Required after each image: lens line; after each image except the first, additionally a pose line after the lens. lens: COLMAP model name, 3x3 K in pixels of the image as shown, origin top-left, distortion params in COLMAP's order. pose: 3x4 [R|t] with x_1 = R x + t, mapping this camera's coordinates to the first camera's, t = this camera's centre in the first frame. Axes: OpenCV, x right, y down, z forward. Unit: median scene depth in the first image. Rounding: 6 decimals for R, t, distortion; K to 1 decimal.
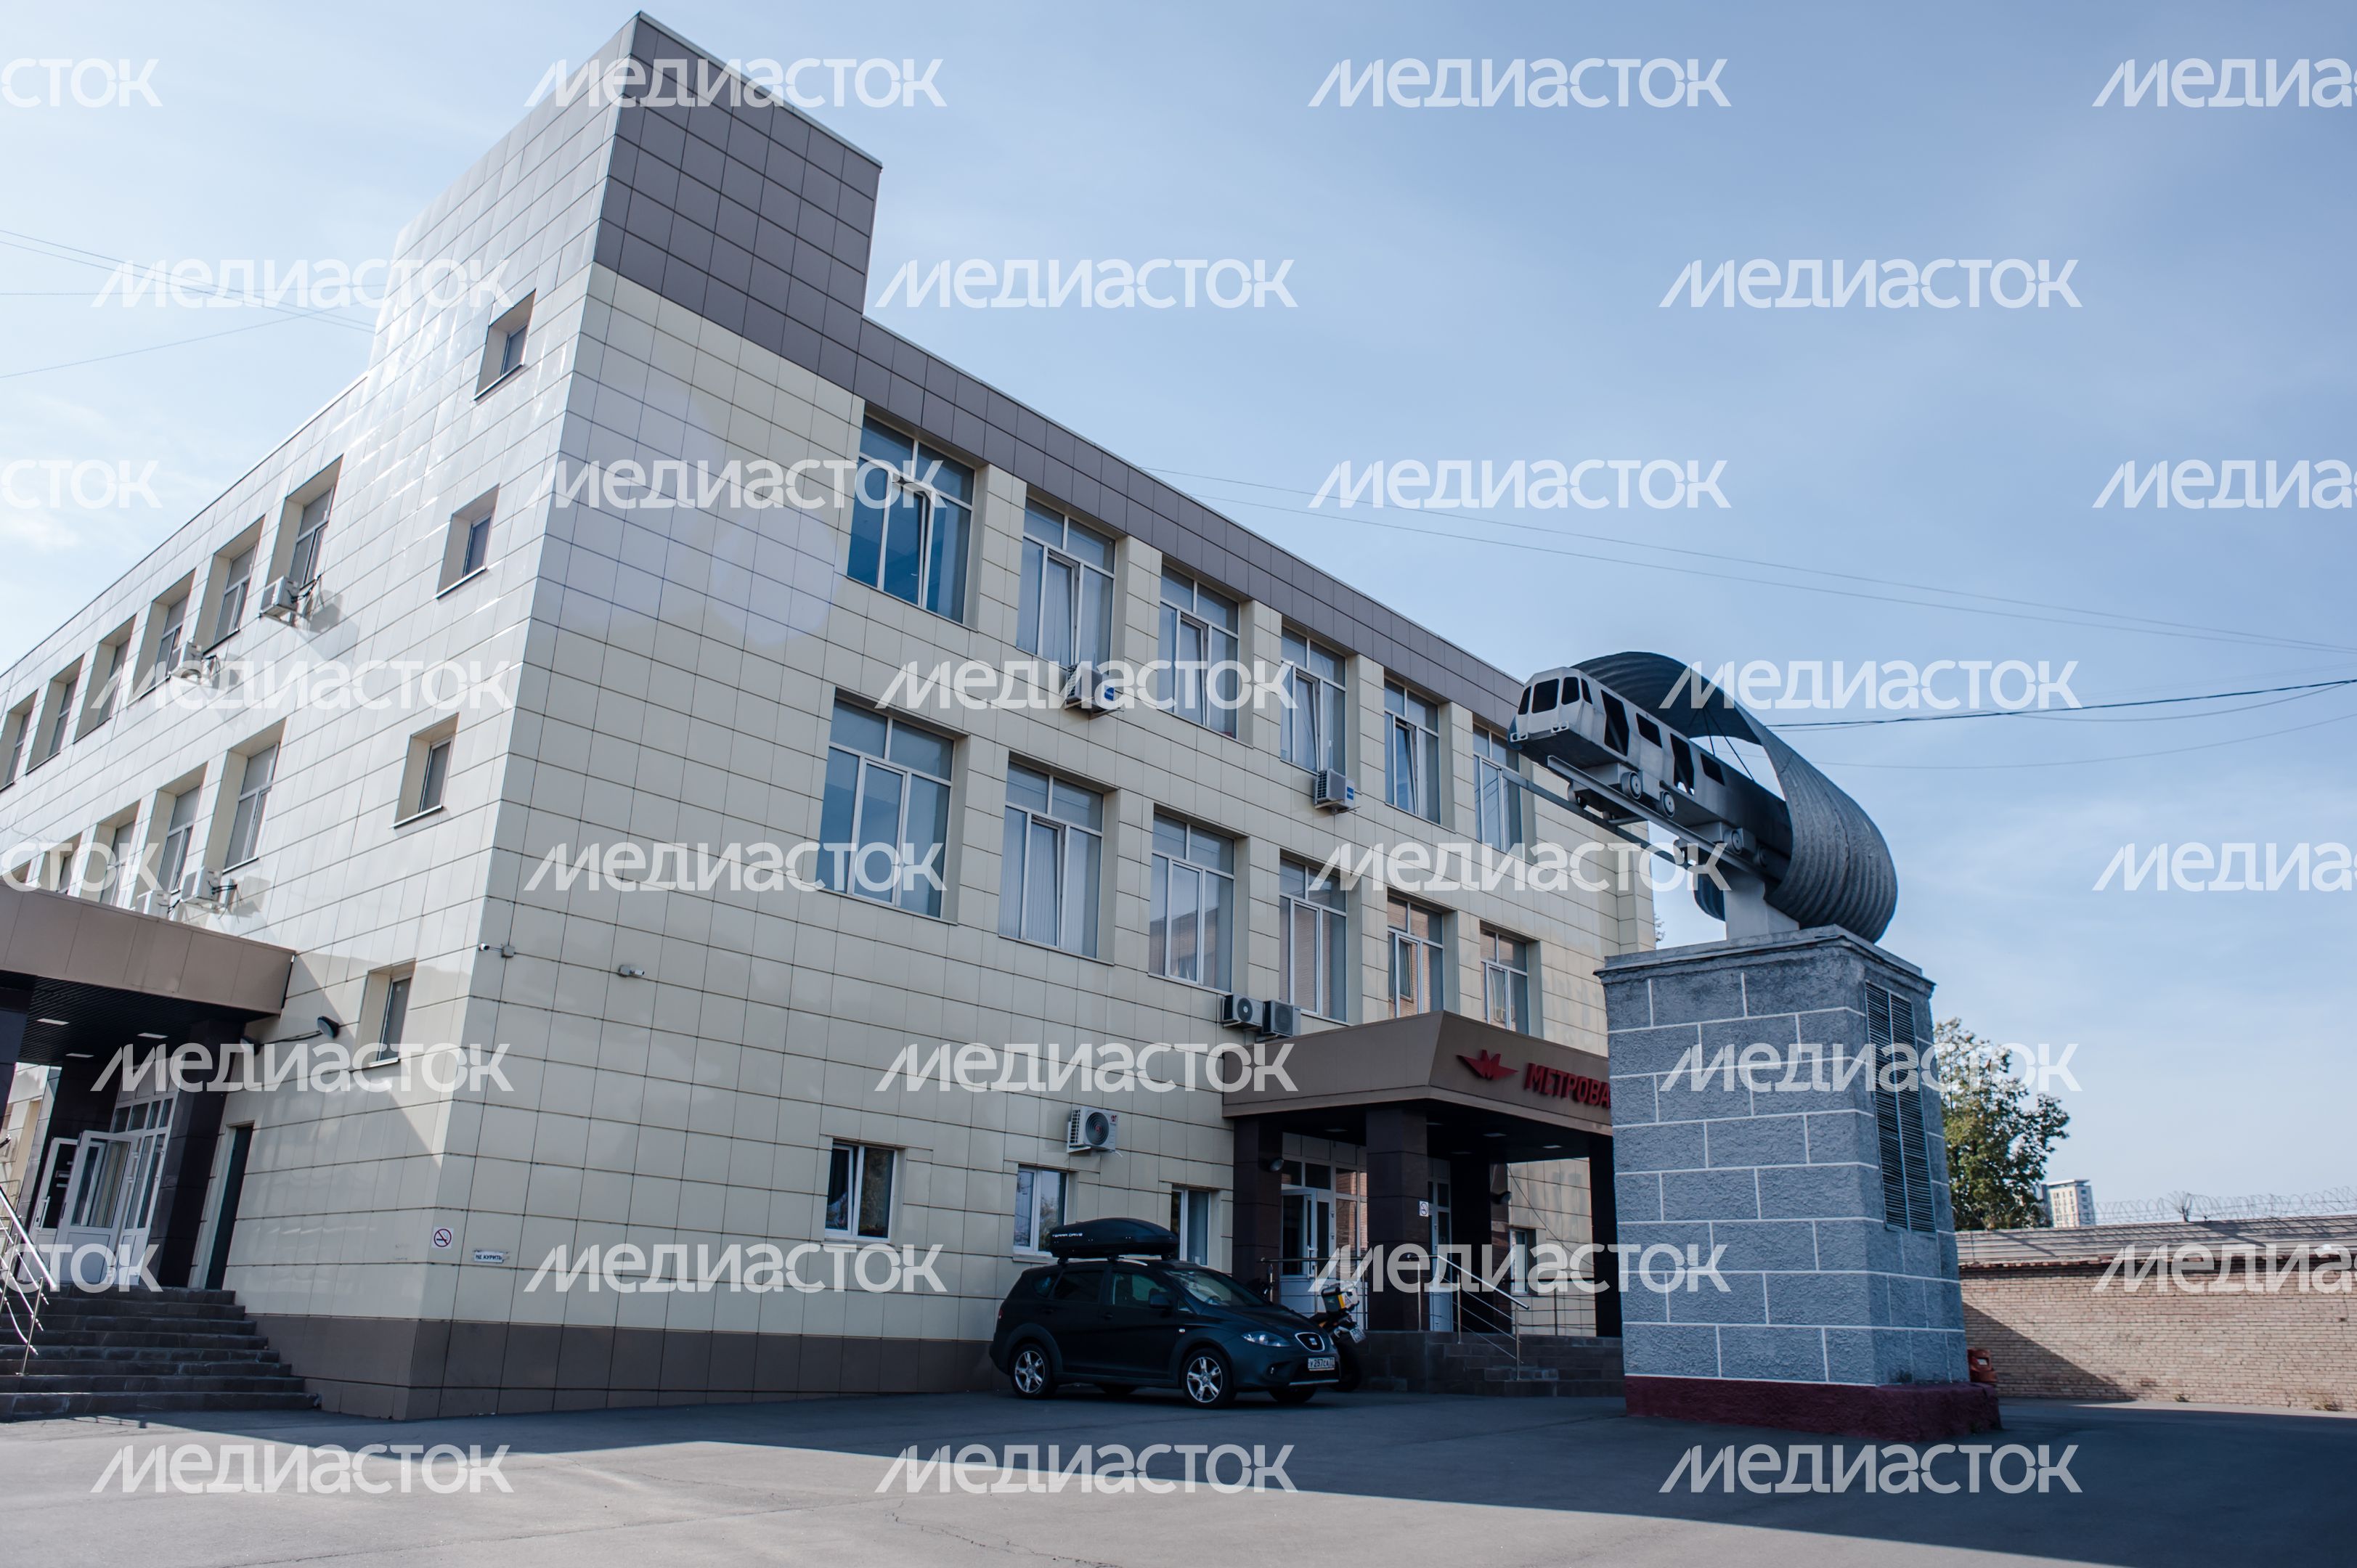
lens RADIAL K [[1675.2, 0, 1203.7], [0, 1675.2, 785.3], [0, 0, 1]] dist [-0.088639, 0.063353]
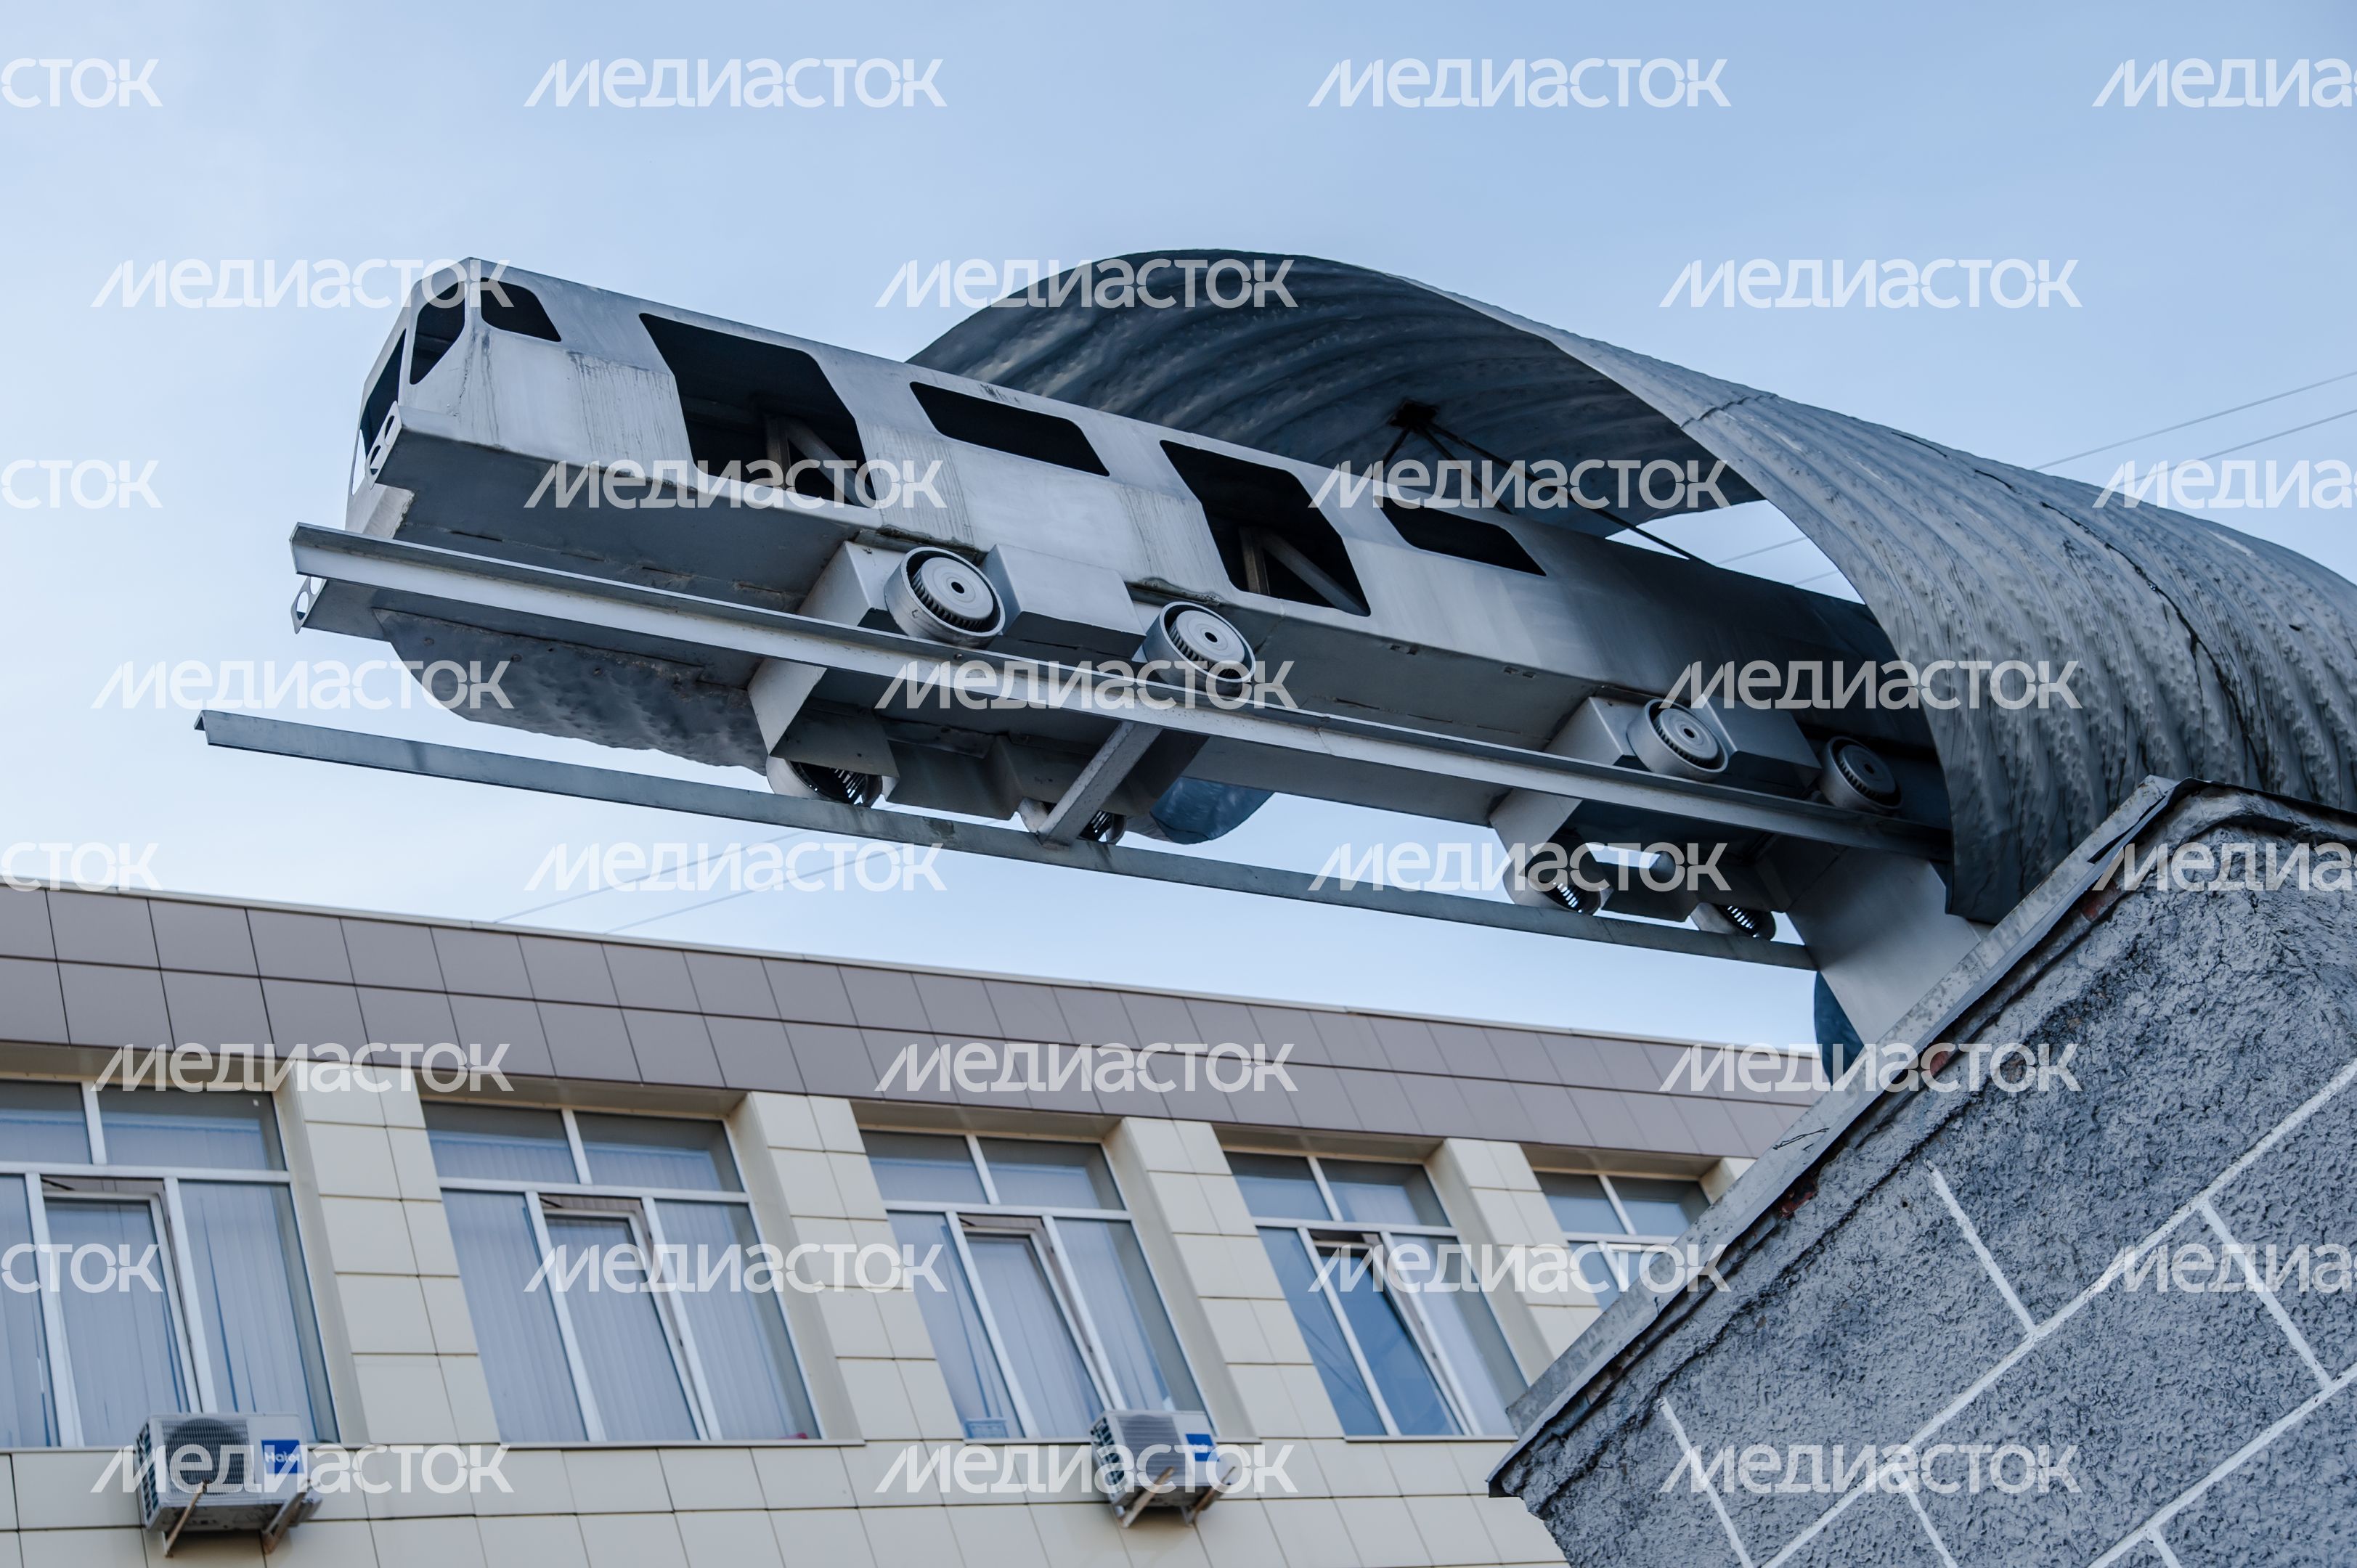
lens RADIAL K [[3080.0, 0, 1140.9], [0, 3080.0, 811.2], [0, 0, 1]] dist [-0.001759, 0.294309]
pose [[0.894001, -0.447825, -0.014684, 0.216651], [0.421064, 0.850880, -0.314178, 0.134879], [0.153191, 0.274693, 0.949251, 0.477880]]
